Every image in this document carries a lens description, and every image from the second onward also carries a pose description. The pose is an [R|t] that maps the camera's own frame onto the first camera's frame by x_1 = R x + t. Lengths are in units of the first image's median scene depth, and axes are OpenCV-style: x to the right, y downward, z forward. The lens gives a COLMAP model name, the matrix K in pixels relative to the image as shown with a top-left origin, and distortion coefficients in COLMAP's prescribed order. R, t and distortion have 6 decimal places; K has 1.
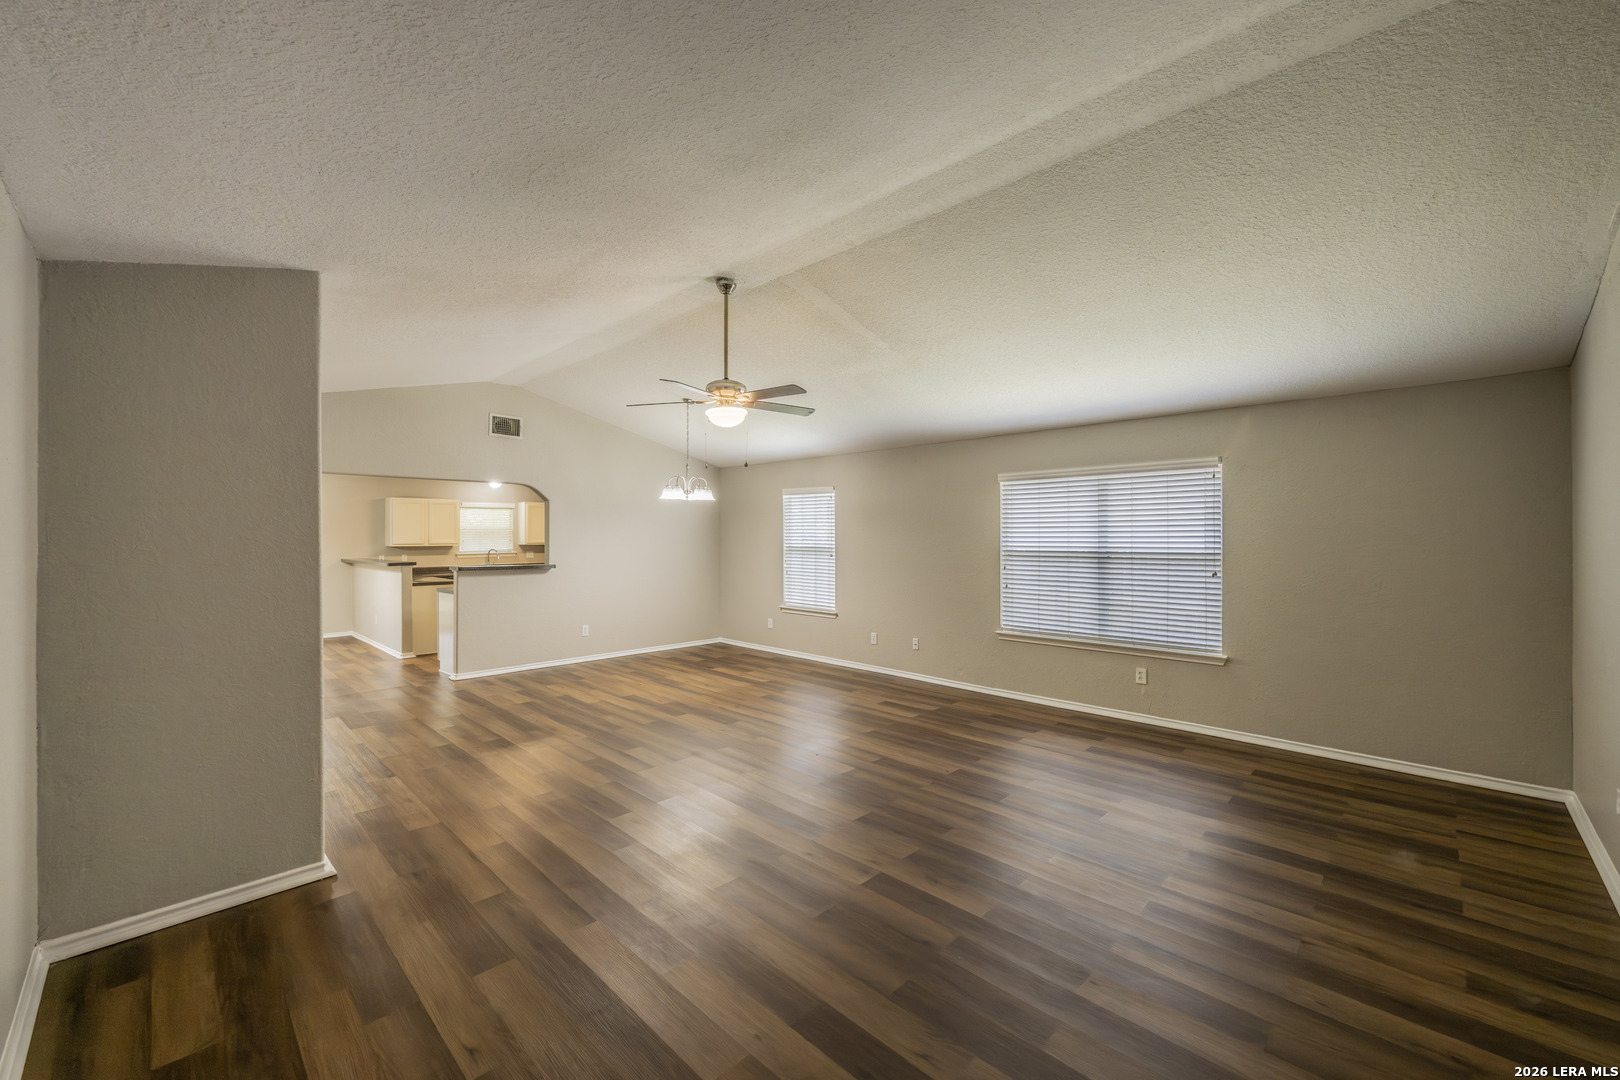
lens RADIAL K [[648.2, 0, 811.3], [0, 648.2, 541.2], [0, 0, 1]] dist [-0.001794, -0.000164]
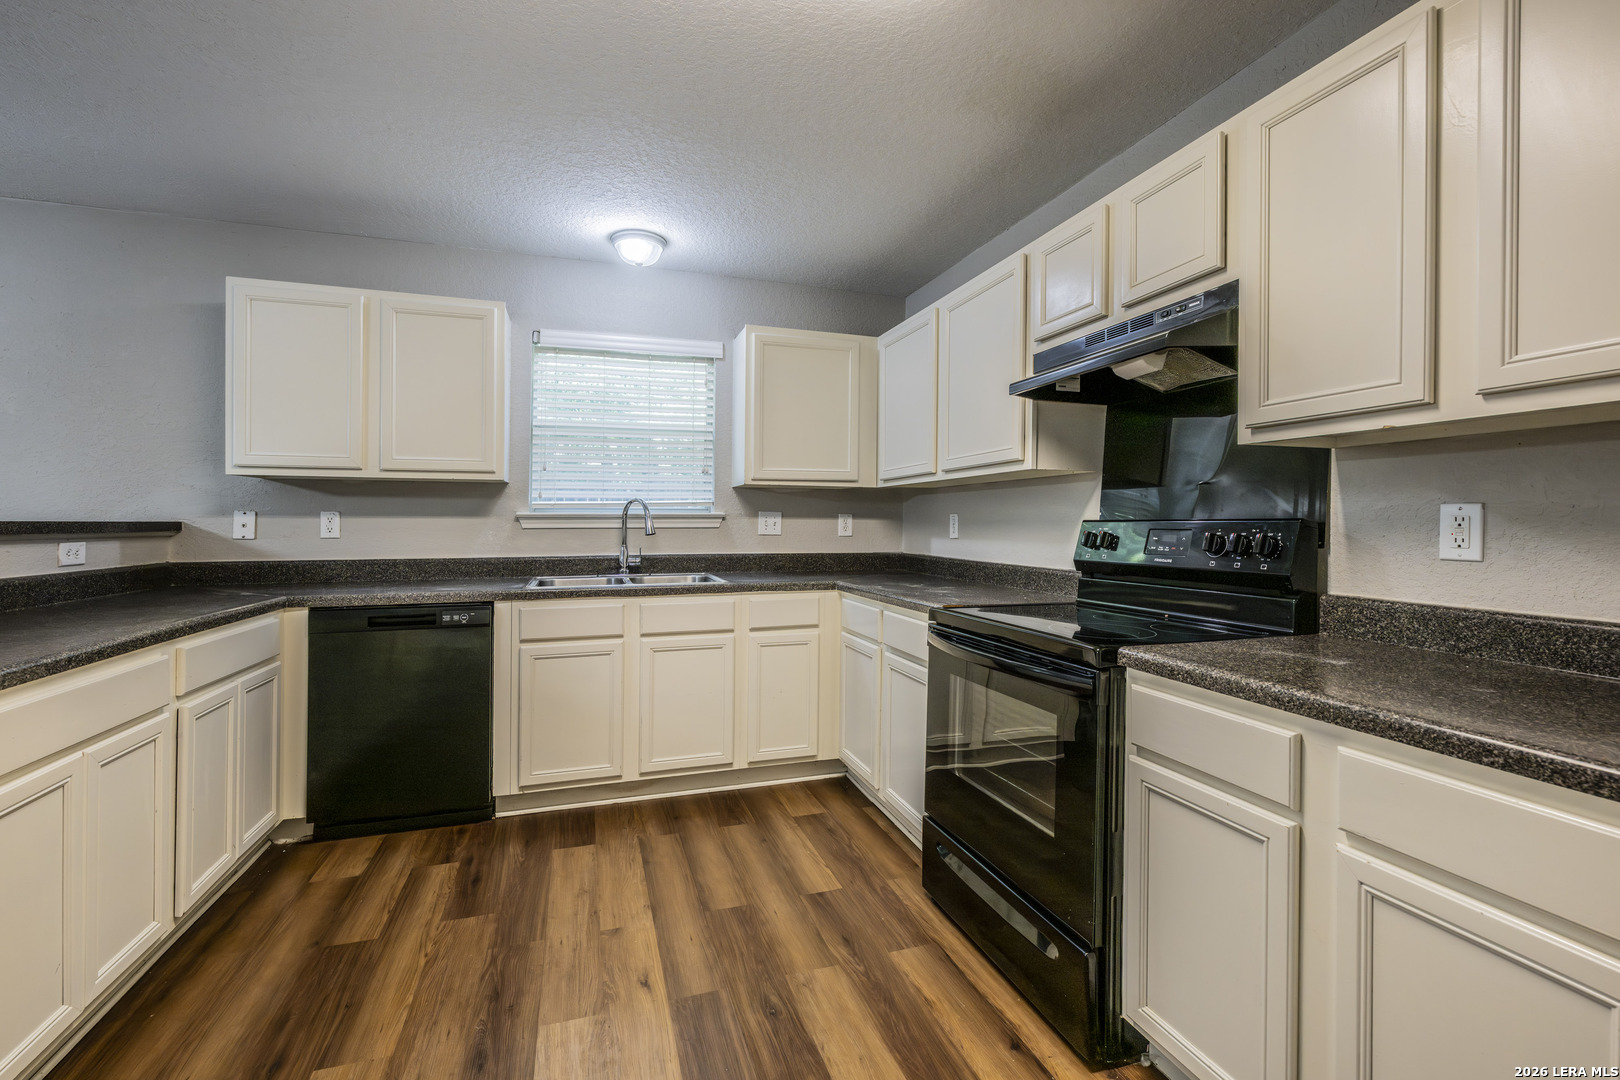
lens RADIAL K [[701.7, 0, 807.0], [0, 701.7, 518.8], [0, 0, 1]] dist [0.003557, 0.000248]
pose [[0.898765, 0.007456, -0.438367, -0.301765], [-0.010341, 0.999938, -0.004196, 0.021794], [0.438309, 0.008304, 0.898786, 0.776202]]
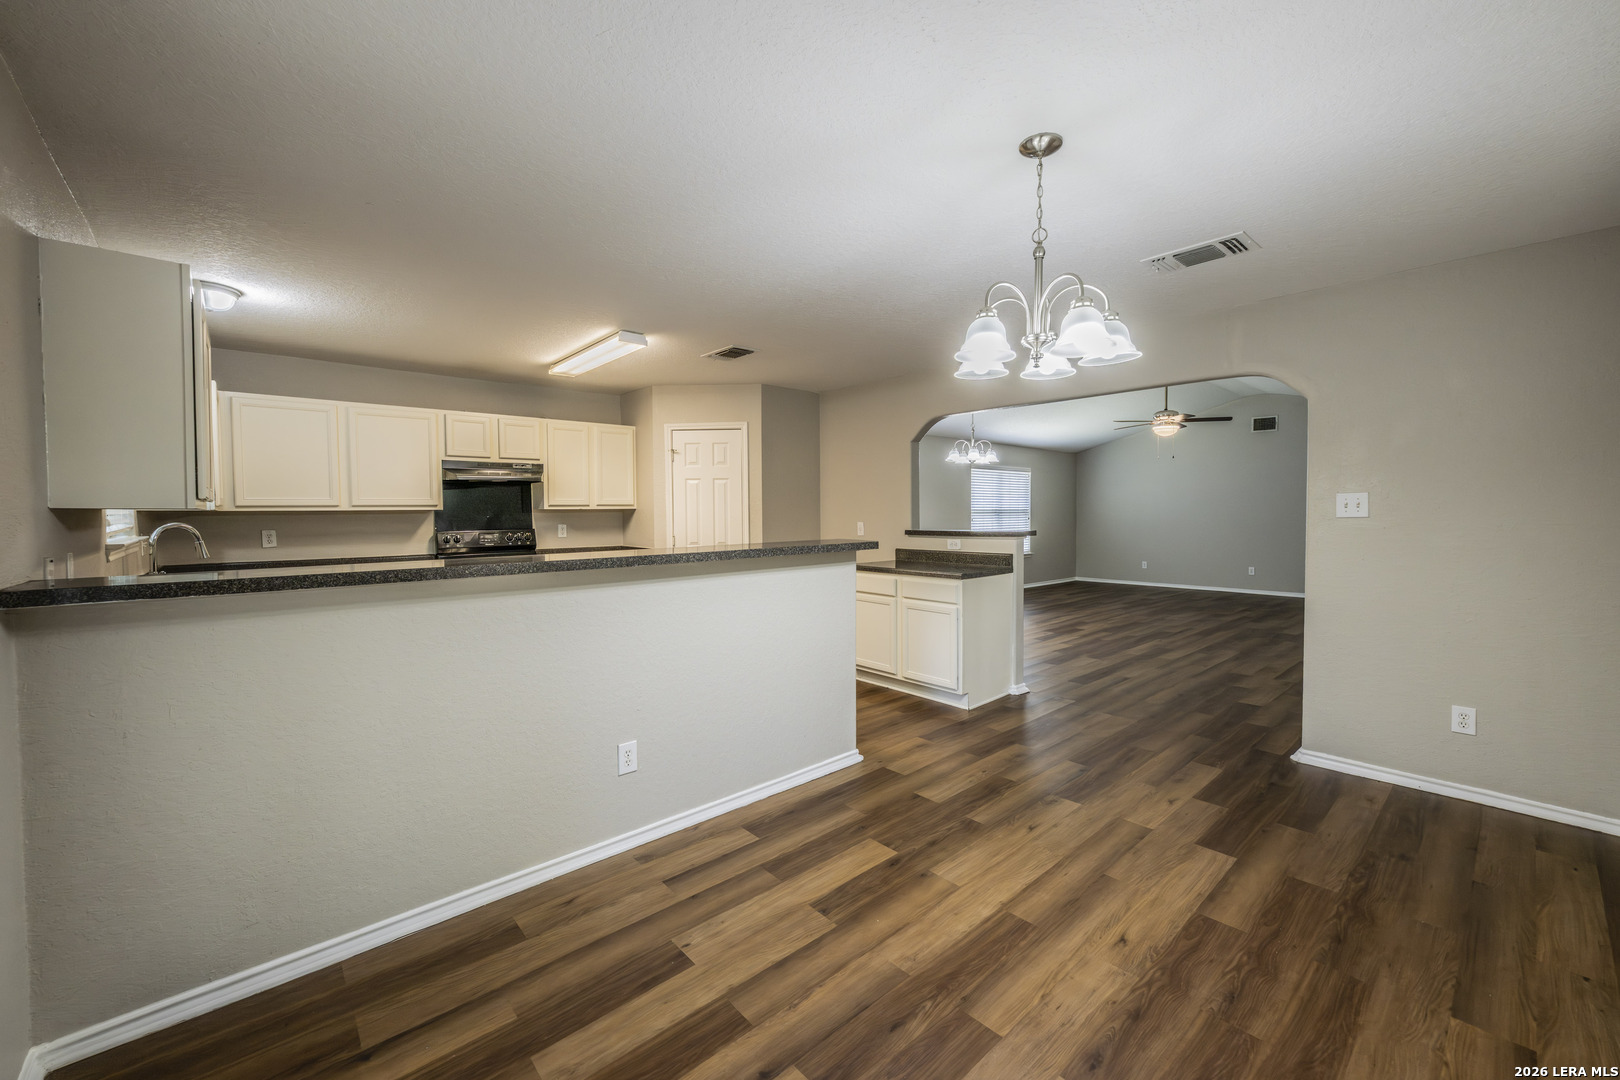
lens RADIAL K [[648.2, 0, 819.2], [0, 648.2, 526.2], [0, 0, 1]] dist [-0.001794, -0.000164]
pose [[0.036687, -0.018882, 0.999148, -0.768481], [0.008204, 0.999793, 0.018593, 0.010487], [-0.999293, 0.007515, 0.036835, 0.718936]]
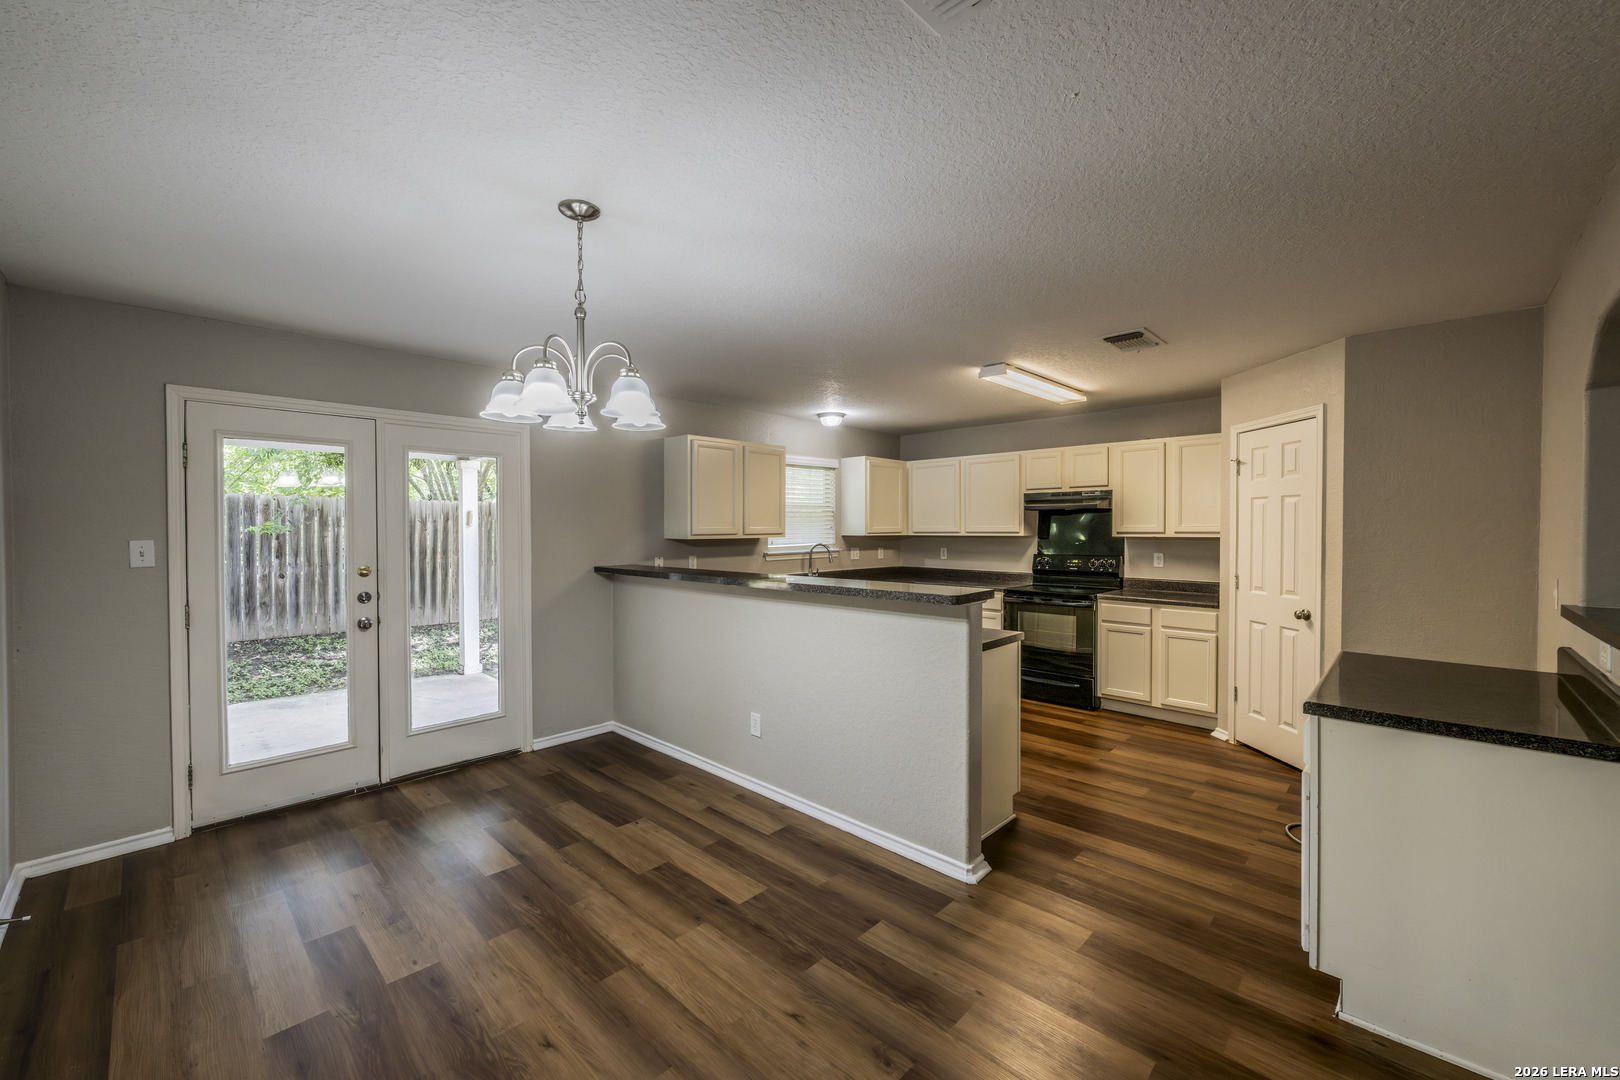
lens RADIAL K [[648.2, 0, 797.6], [0, 648.2, 533.3], [0, 0, 1]] dist [-0.001794, -0.000164]
pose [[0.999888, 0.003698, 0.014475, -0.522552], [-0.003811, 0.999963, 0.007723, -0.000115], [-0.014445, -0.007777, 0.999865, 0.474747]]
